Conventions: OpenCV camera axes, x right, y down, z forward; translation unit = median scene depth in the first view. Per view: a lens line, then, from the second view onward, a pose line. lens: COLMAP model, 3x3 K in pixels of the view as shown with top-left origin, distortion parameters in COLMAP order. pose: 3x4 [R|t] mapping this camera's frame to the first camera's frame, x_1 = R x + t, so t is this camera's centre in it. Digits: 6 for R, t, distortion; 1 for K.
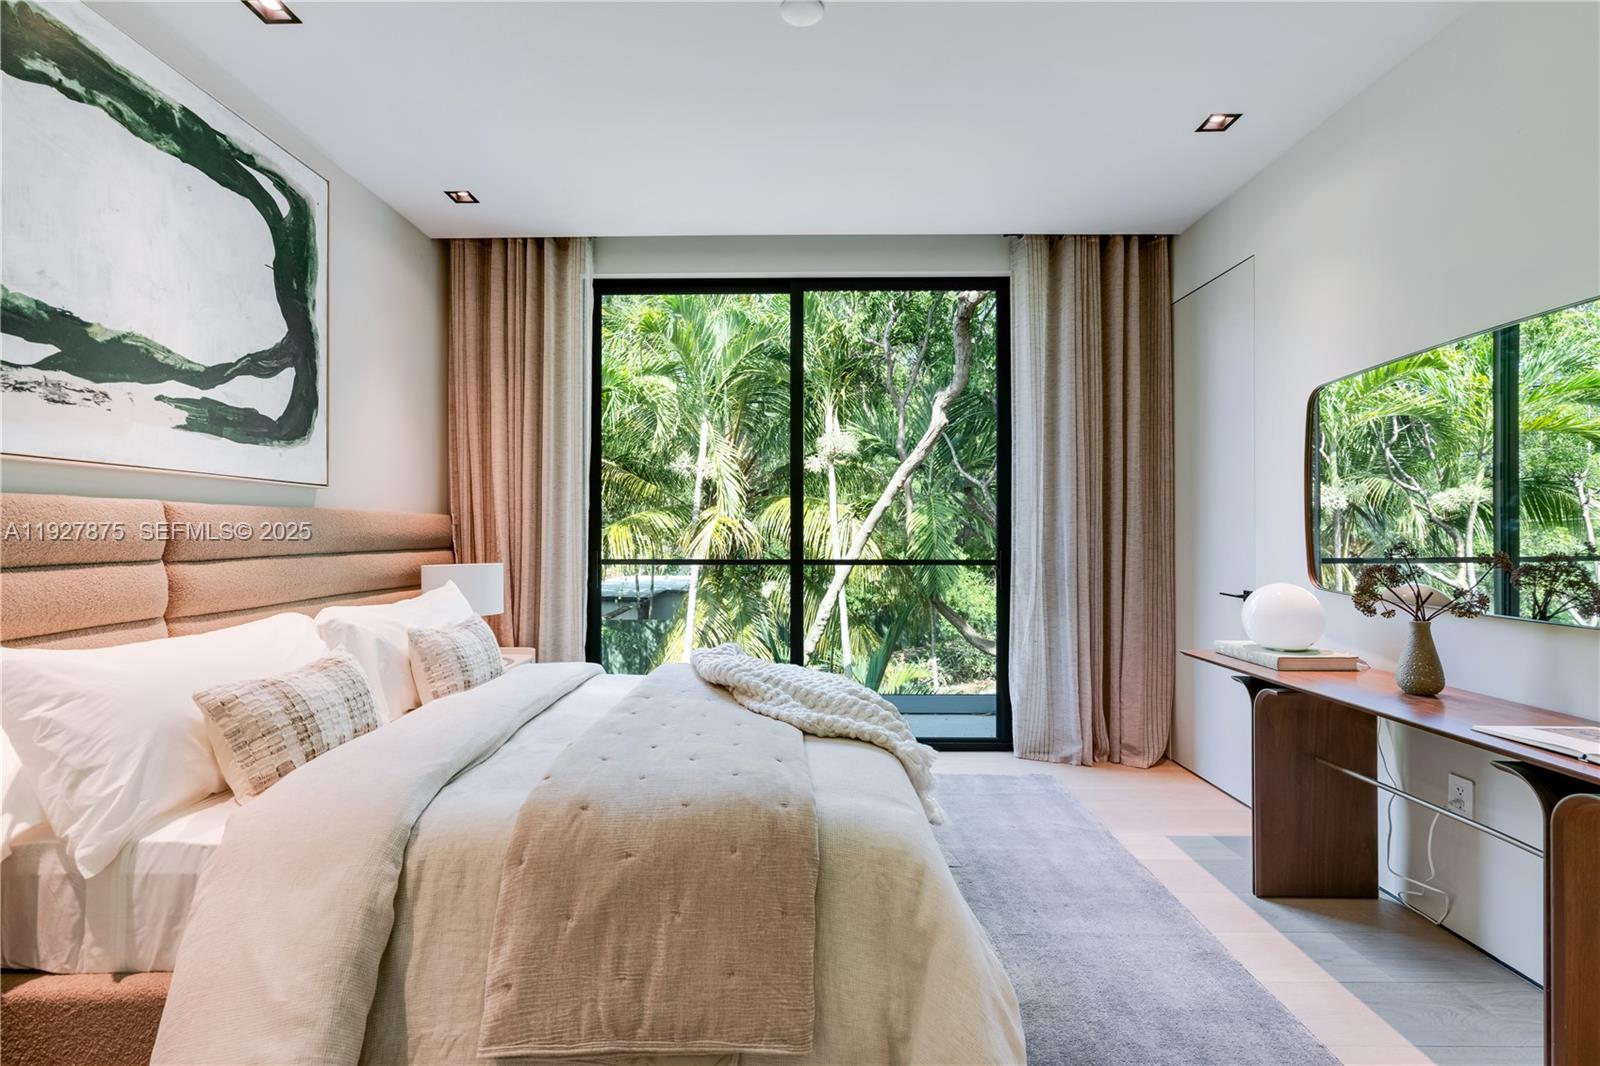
lens RADIAL K [[715.7, 0, 791.9], [0, 715.7, 529.7], [0, 0, 1]] dist [-0.000349, -0.000234]
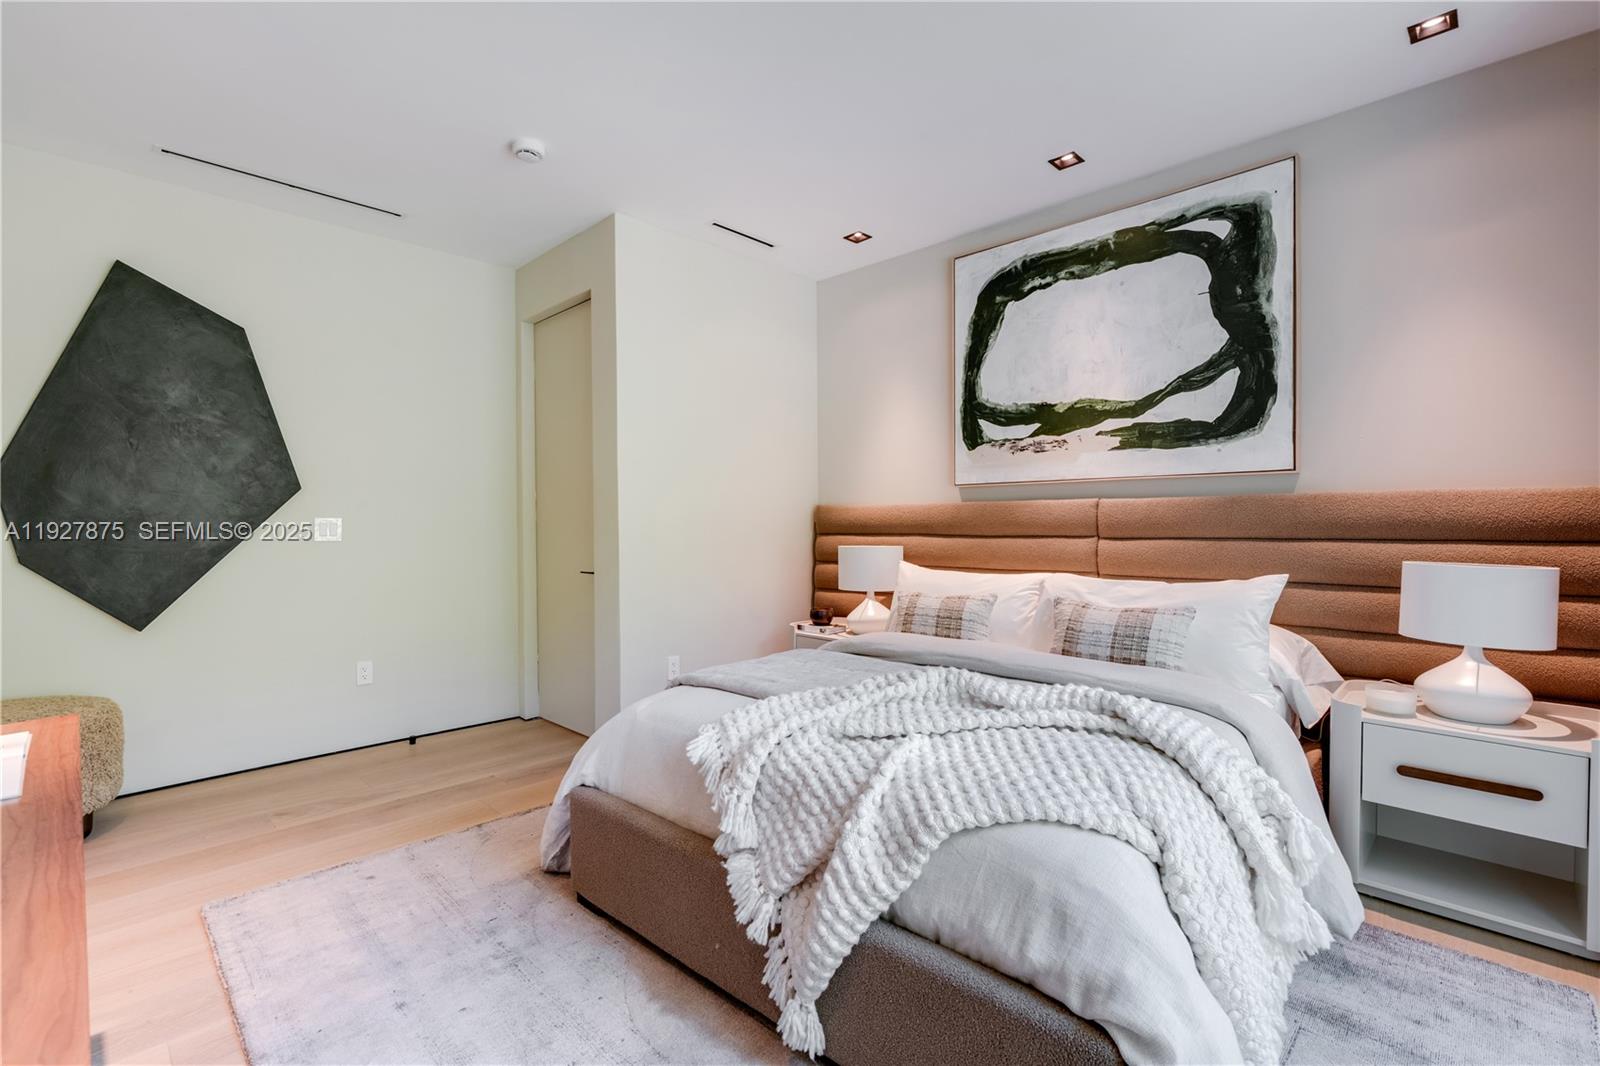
lens RADIAL K [[715.7, 0, 800.9], [0, 715.7, 530.8], [0, 0, 1]] dist [-0.000349, -0.000234]
pose [[-0.686204, 0.011447, -0.727320, 0.667524], [0.007066, 0.999934, 0.009070, 0.010297], [0.727375, 0.001085, -0.686239, 1.503895]]
